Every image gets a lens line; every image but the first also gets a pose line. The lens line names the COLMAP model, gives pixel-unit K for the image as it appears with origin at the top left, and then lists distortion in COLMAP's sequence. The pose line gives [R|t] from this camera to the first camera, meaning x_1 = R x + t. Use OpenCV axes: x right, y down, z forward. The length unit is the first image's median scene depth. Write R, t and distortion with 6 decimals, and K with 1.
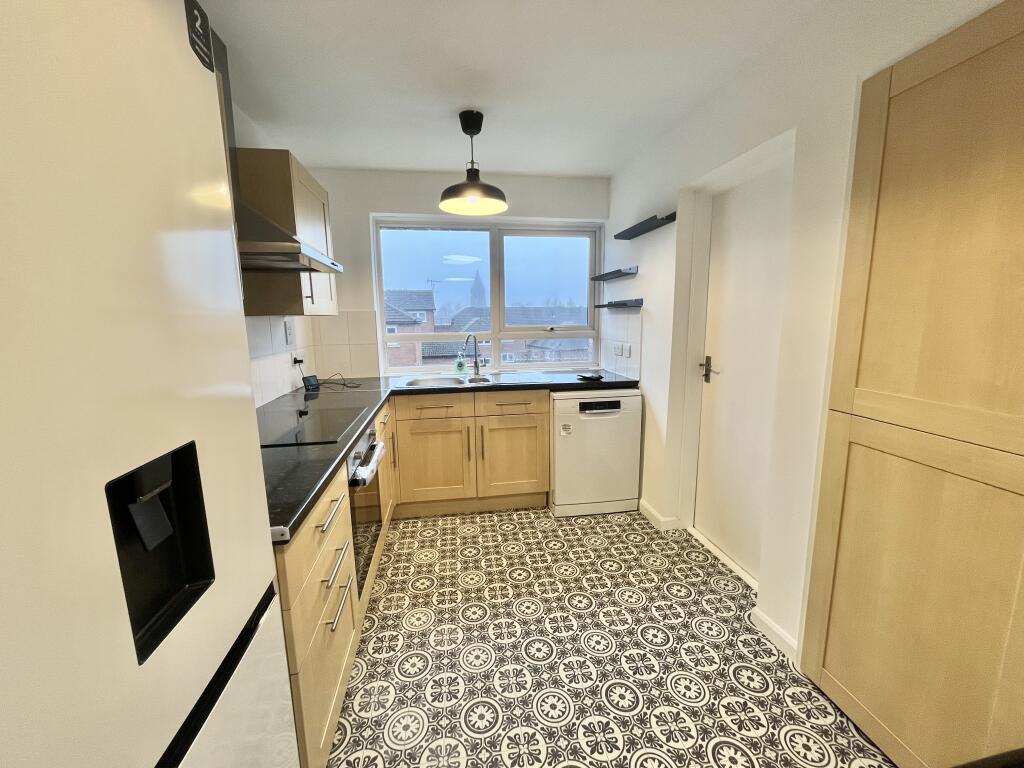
lens RADIAL K [[413.5, 0, 509.7], [0, 413.5, 382.8], [0, 0, 1]] dist [0.000807, -0.000784]
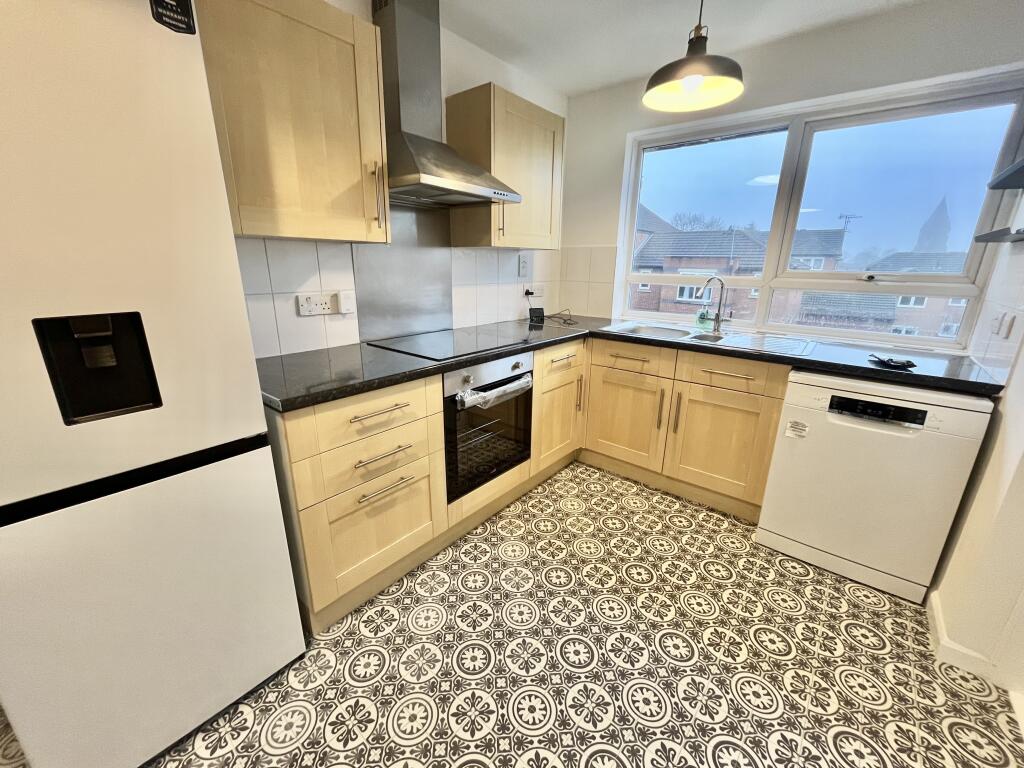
lens RADIAL K [[413.5, 0, 512.8], [0, 413.5, 383.1], [0, 0, 1]] dist [0.000807, -0.000784]
pose [[0.661949, 0.234592, -0.711892, 0.290425], [-0.142279, 0.971819, 0.187948, -0.019612], [0.735922, -0.023125, 0.676672, 0.218436]]
